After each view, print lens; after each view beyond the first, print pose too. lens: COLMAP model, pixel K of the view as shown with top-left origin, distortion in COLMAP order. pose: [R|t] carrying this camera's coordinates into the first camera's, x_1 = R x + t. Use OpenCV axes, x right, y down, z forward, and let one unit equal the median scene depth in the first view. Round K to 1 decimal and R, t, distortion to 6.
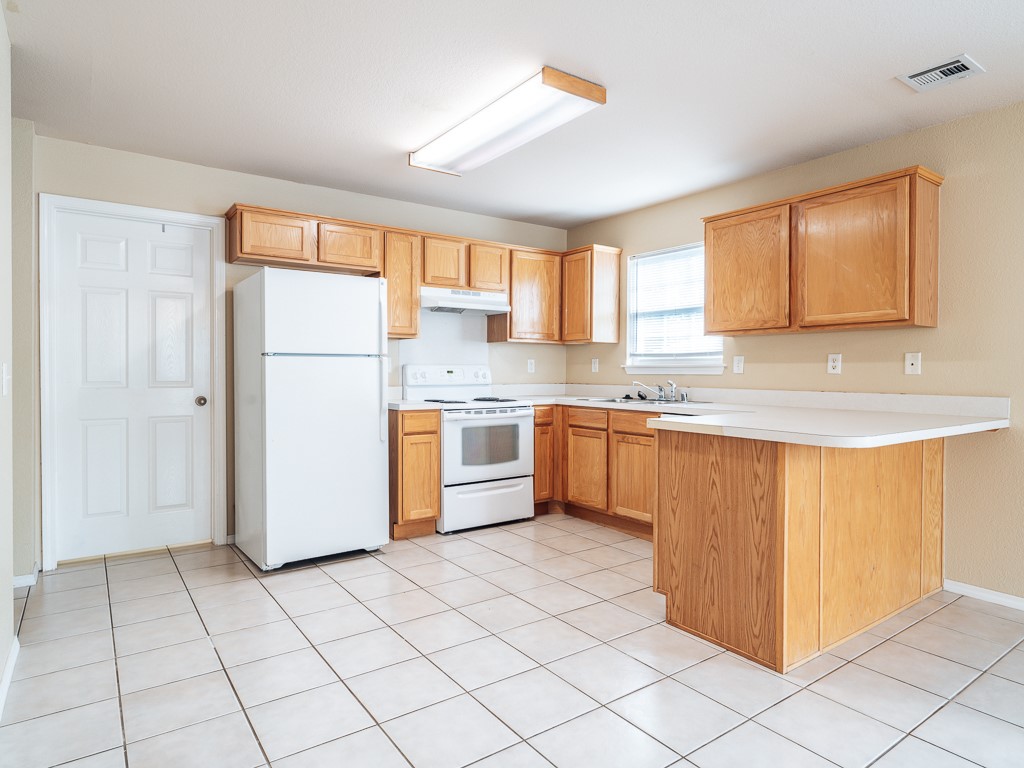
lens RADIAL K [[596.3, 0, 535.9], [0, 596.3, 378.2], [0, 0, 1]] dist [-0.004643, -0.000877]
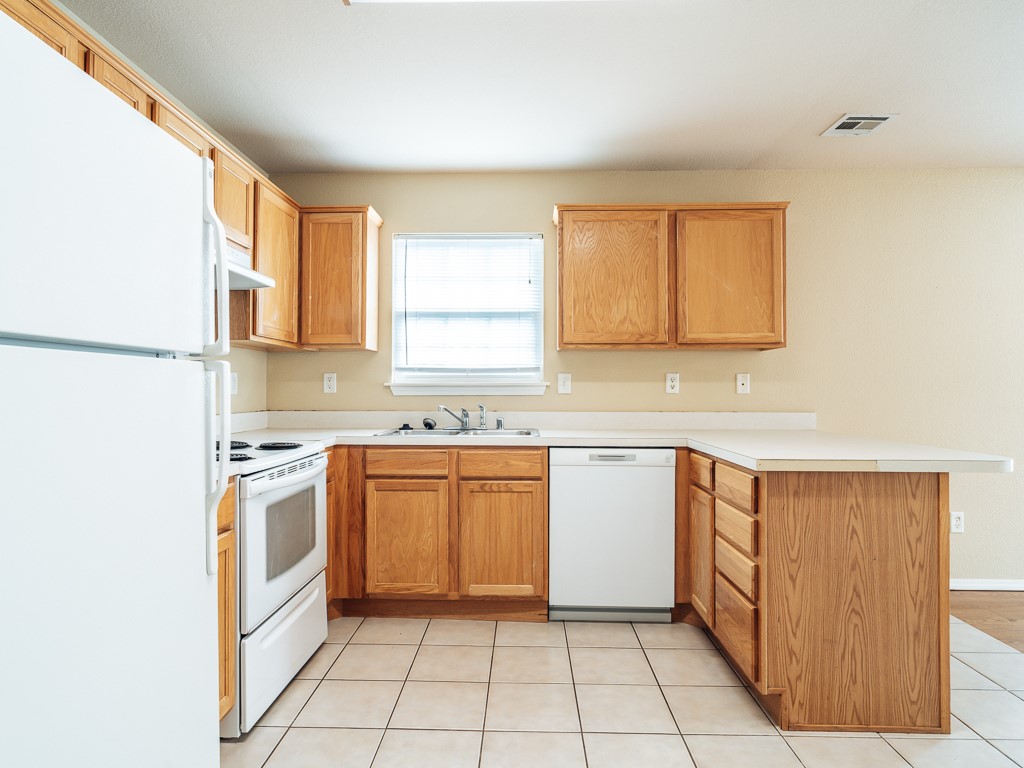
lens RADIAL K [[596.3, 0, 509.3], [0, 596.3, 382.1], [0, 0, 1]] dist [-0.004643, -0.000877]
pose [[0.629594, 0.006156, 0.776900, -0.387576], [0.010686, 0.999805, -0.016582, -0.011413], [-0.776851, 0.018742, 0.629405, 0.528521]]
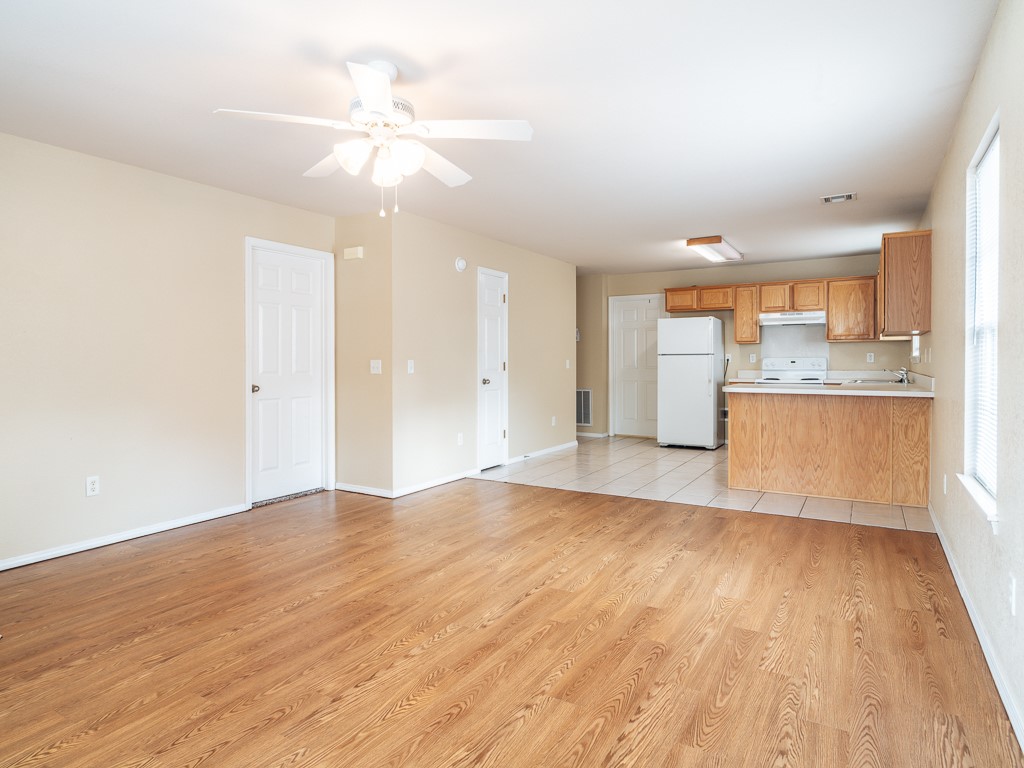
lens RADIAL K [[596.3, 0, 501.7], [0, 596.3, 365.7], [0, 0, 1]] dist [-0.004643, -0.000877]
pose [[0.369350, 0.003296, -0.929285, 1.308943], [-0.009538, 0.999954, -0.000245, 0.009059], [0.929242, 0.008954, 0.369364, -0.410159]]
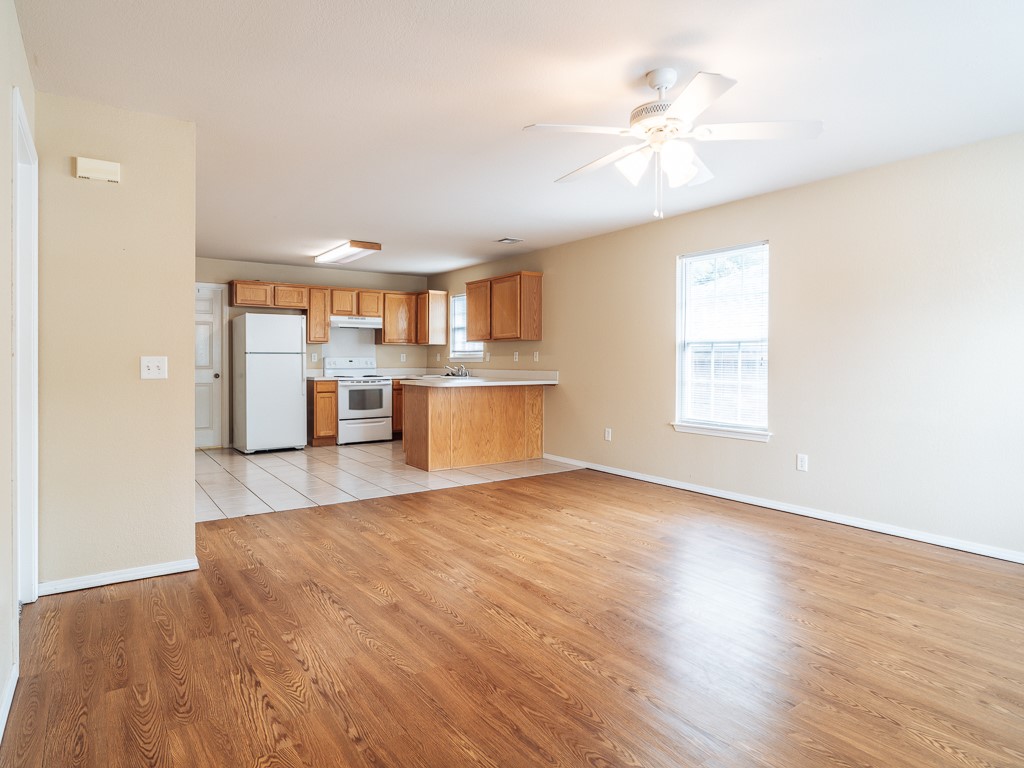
lens RADIAL K [[596.3, 0, 516.6], [0, 596.3, 367.9], [0, 0, 1]] dist [-0.004643, -0.000877]
pose [[0.999400, -0.002185, -0.034574, 0.514878], [0.002137, 0.999997, -0.001440, 0.016642], [0.034577, 0.001365, 0.999401, -0.966222]]
